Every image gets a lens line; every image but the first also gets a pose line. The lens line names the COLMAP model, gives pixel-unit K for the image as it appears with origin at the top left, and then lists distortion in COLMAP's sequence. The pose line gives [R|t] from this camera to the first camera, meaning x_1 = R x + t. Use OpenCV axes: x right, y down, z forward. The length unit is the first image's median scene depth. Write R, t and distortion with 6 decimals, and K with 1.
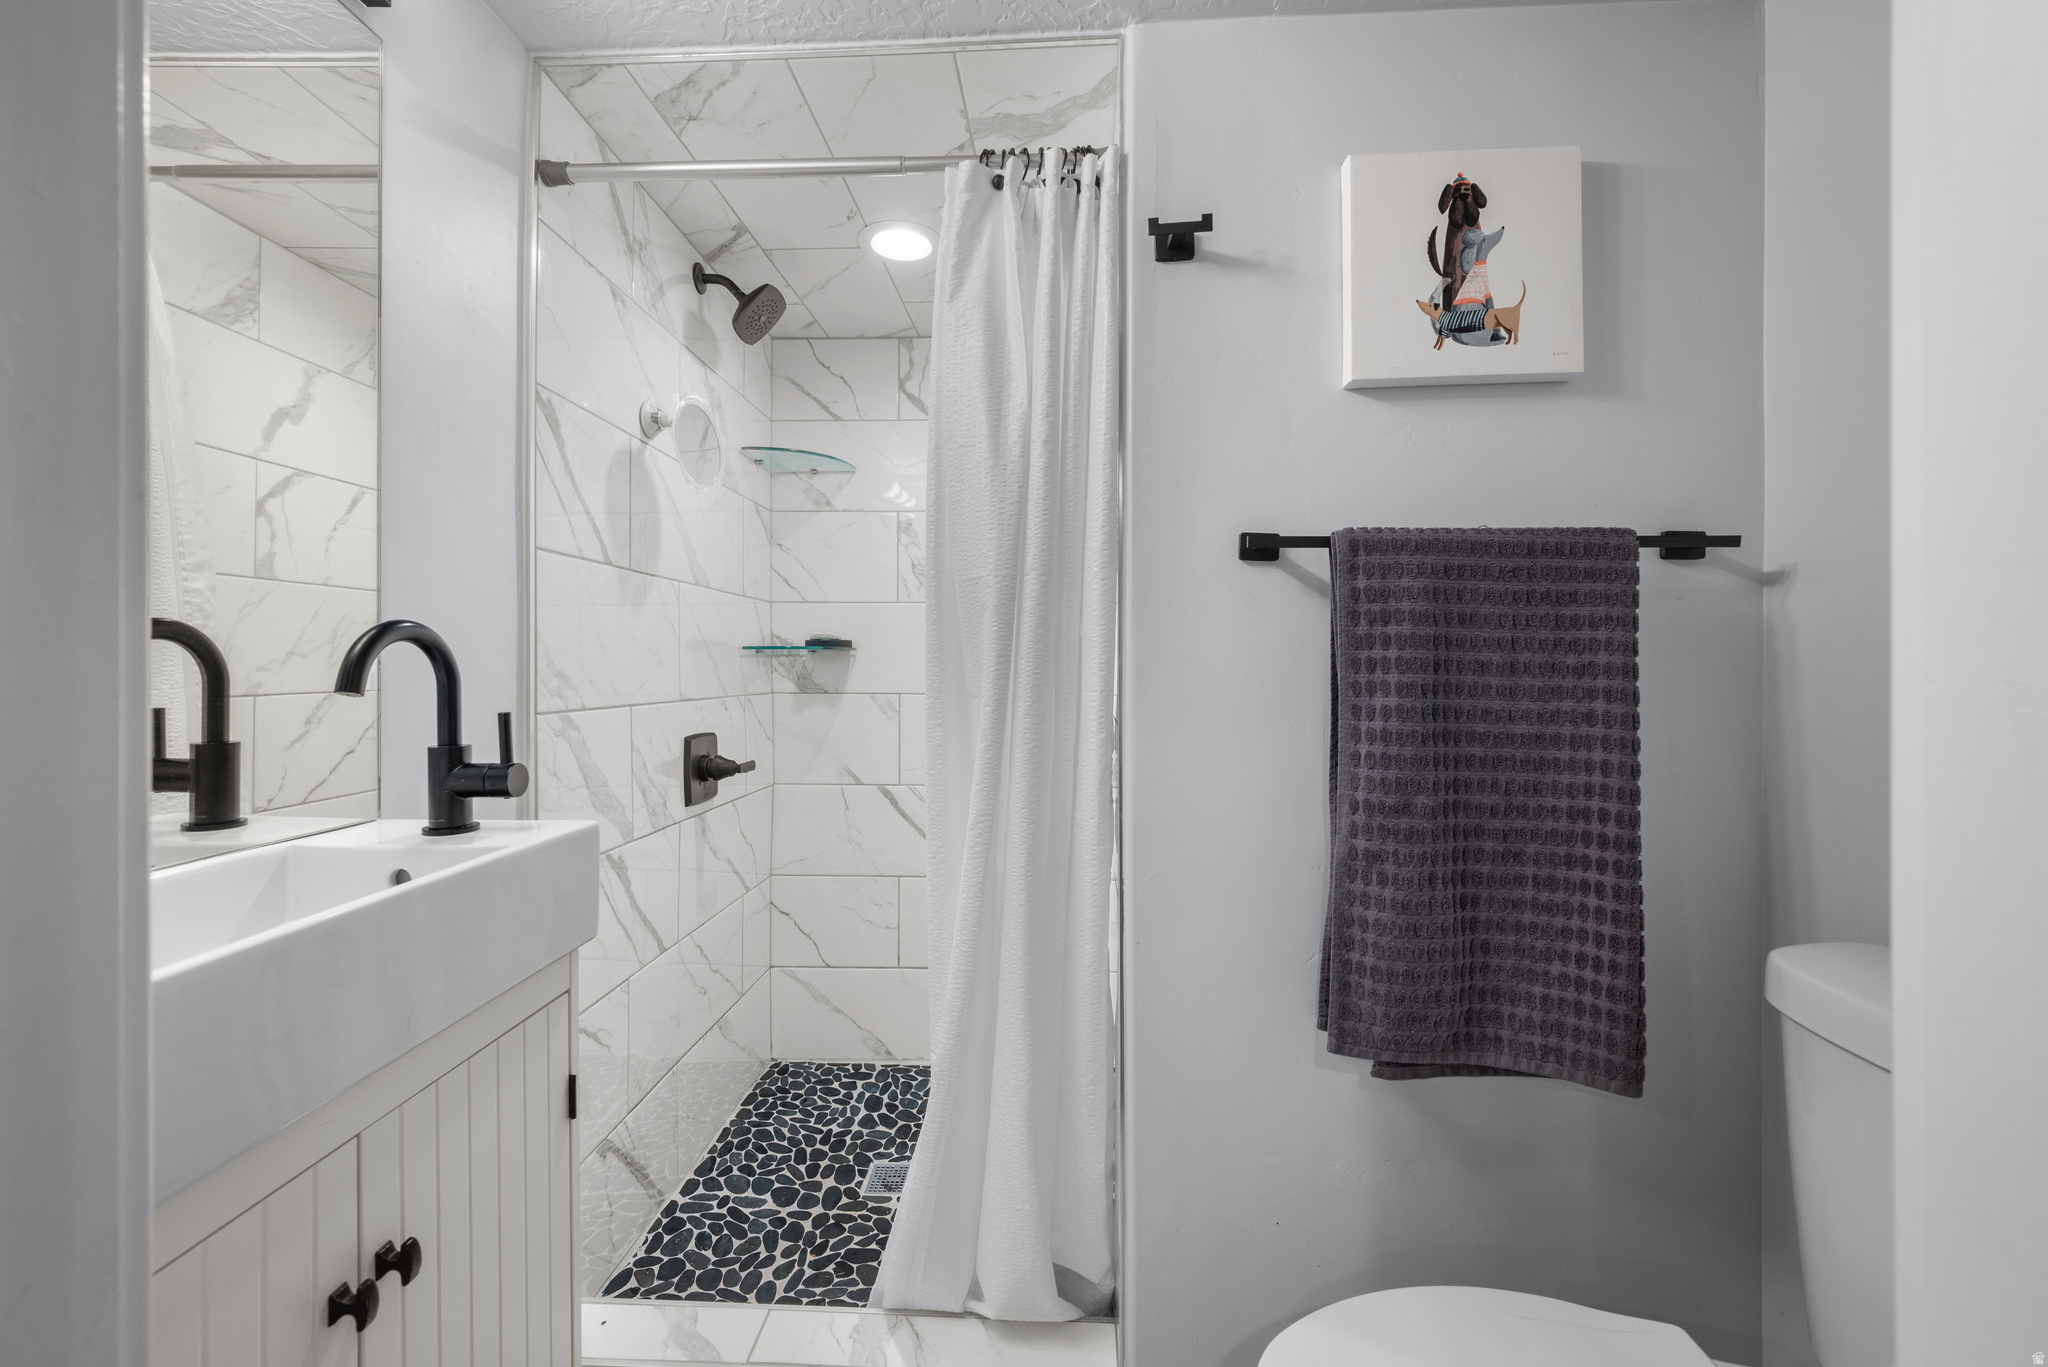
lens RADIAL K [[812.3, 0, 1029.7], [0, 812.3, 676.0], [0, 0, 1]] dist [0.001541, -0.000193]
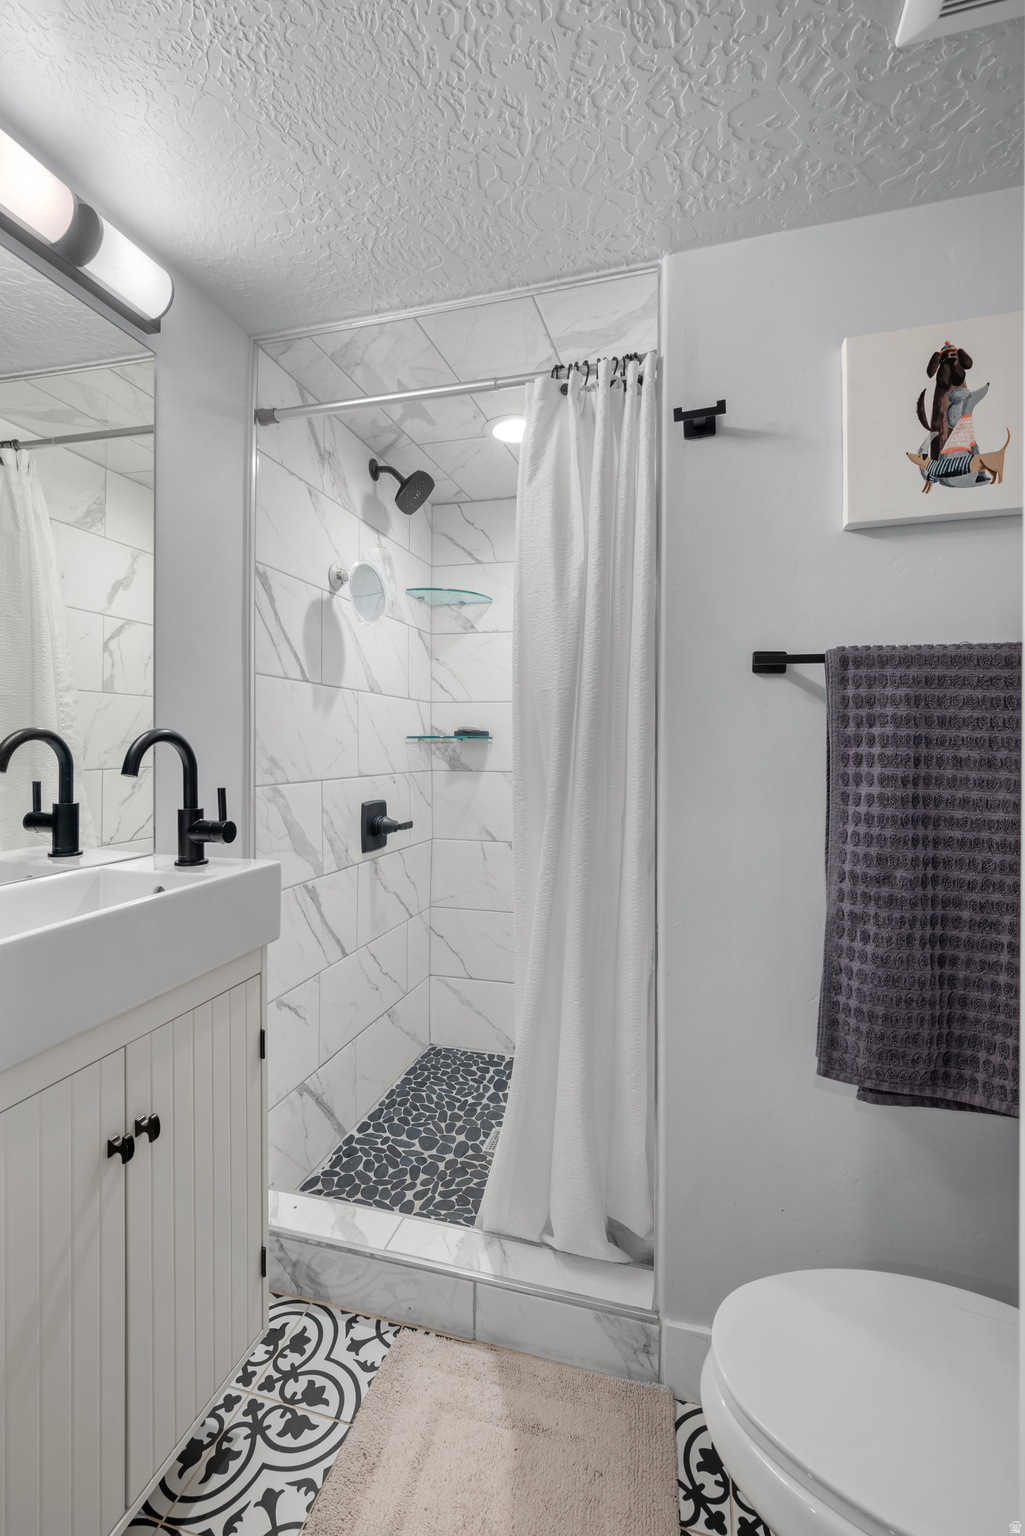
lens RADIAL K [[679.7, 0, 534.0], [0, 679.7, 754.5], [0, 0, 1]] dist [0.000787, -0.000132]
pose [[0.974927, 0.008284, -0.222372, 0.166351], [-0.007173, 0.999957, 0.005801, -0.022665], [0.222411, -0.004060, 0.974945, -0.090132]]
